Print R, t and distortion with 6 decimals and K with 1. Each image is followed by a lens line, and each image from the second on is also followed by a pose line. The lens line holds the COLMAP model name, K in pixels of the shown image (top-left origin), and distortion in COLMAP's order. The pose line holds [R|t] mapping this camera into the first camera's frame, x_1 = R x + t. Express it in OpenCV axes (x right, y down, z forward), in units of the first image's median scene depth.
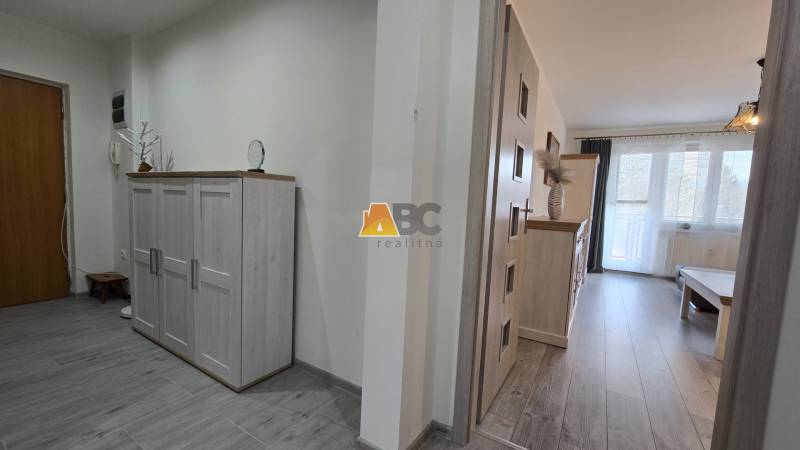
lens RADIAL K [[324.9, 0, 400.0], [0, 324.9, 225.0], [0, 0, 1]] dist [-0.000987, -0.000128]
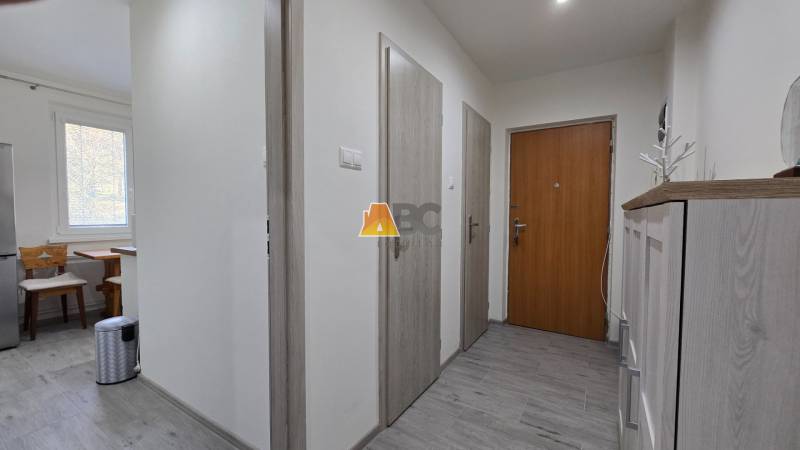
lens RADIAL K [[324.9, 0, 400.0], [0, 324.9, 225.0], [0, 0, 1]] dist [-0.000987, -0.000128]
pose [[-0.022103, -0.018043, -0.999593, -0.078306], [-0.071029, 0.997339, -0.016432, -0.058400], [0.997229, 0.070637, -0.023326, 0.444042]]
